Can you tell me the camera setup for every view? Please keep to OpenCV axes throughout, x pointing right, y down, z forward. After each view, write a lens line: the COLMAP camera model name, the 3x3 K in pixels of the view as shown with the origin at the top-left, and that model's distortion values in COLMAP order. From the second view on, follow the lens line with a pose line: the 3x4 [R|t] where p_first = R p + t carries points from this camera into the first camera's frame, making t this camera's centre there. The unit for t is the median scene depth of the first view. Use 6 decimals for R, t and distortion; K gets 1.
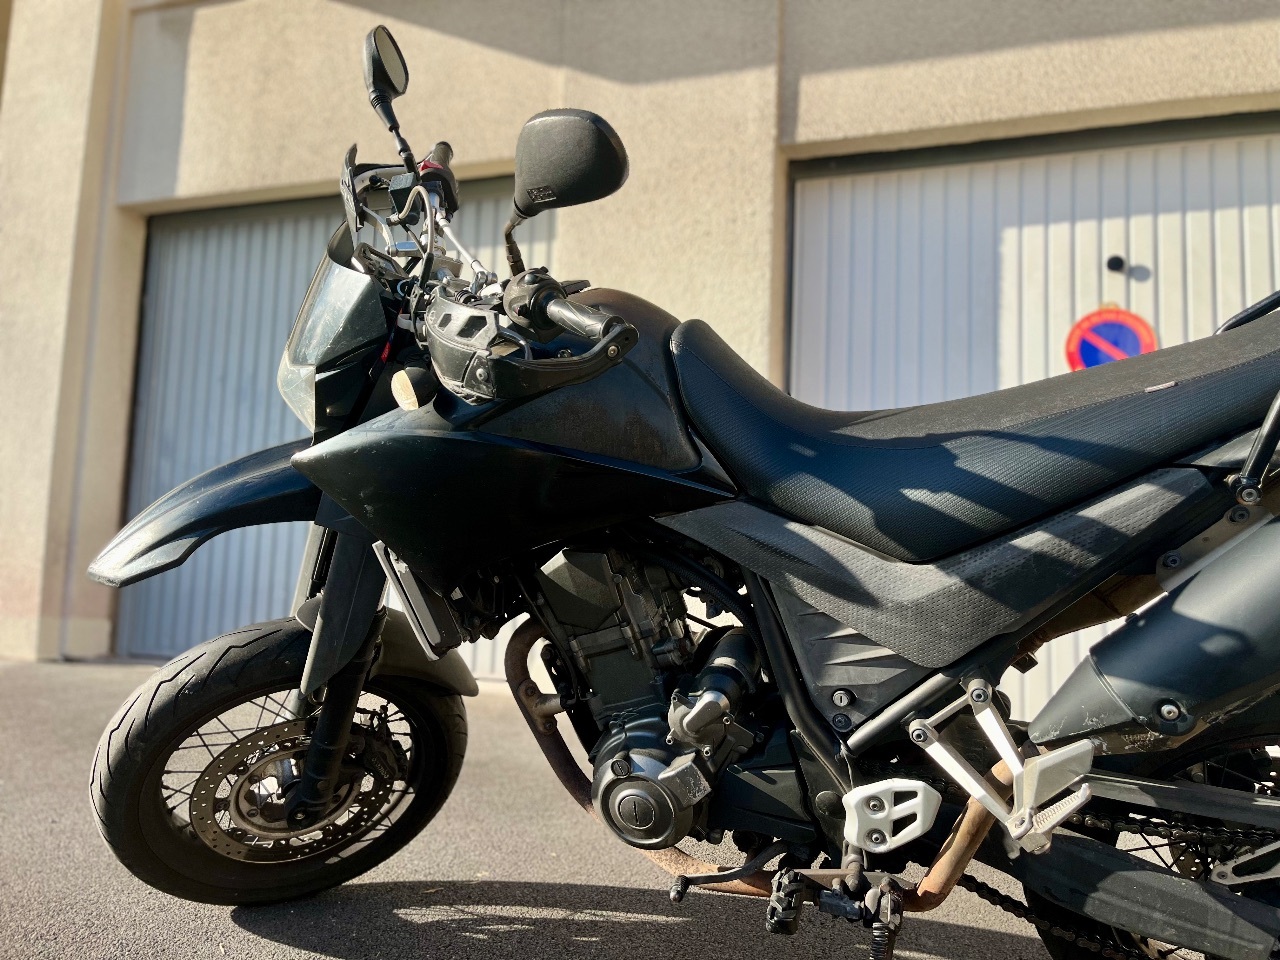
lens RADIAL K [[985.9, 0, 640.5], [0, 985.9, 451.0], [0, 0, 1]] dist [0.083712, -0.112559]
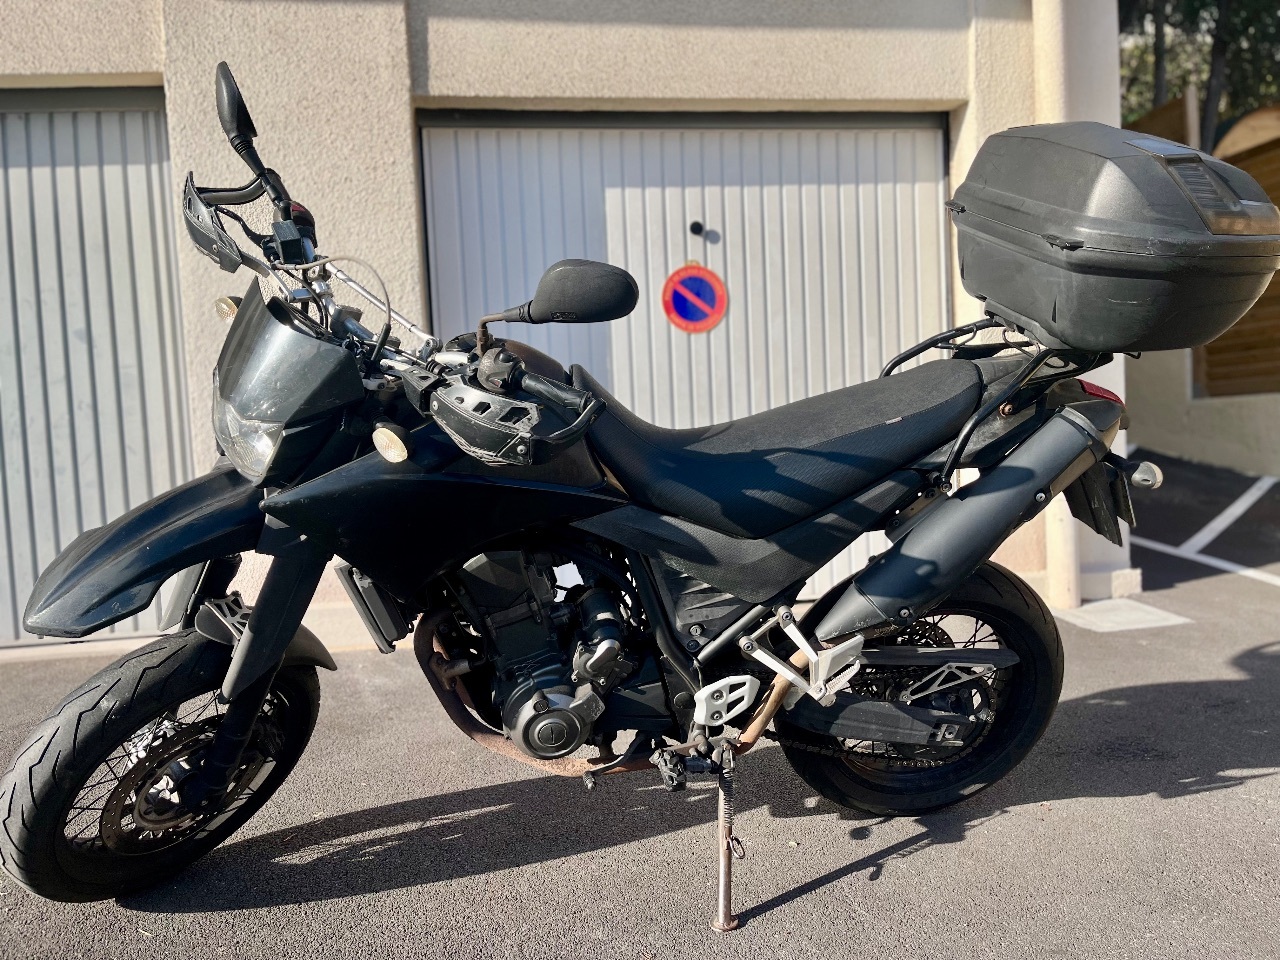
lens RADIAL K [[976.0, 0, 640.0], [0, 976.0, 480.0], [0, 0, 1]] dist [0.059184, -0.053951]
pose [[0.882347, -0.092252, 0.461469, -0.378253], [0.024491, 0.988271, 0.150737, -0.138896], [-0.469962, -0.121700, 0.874257, -0.140968]]
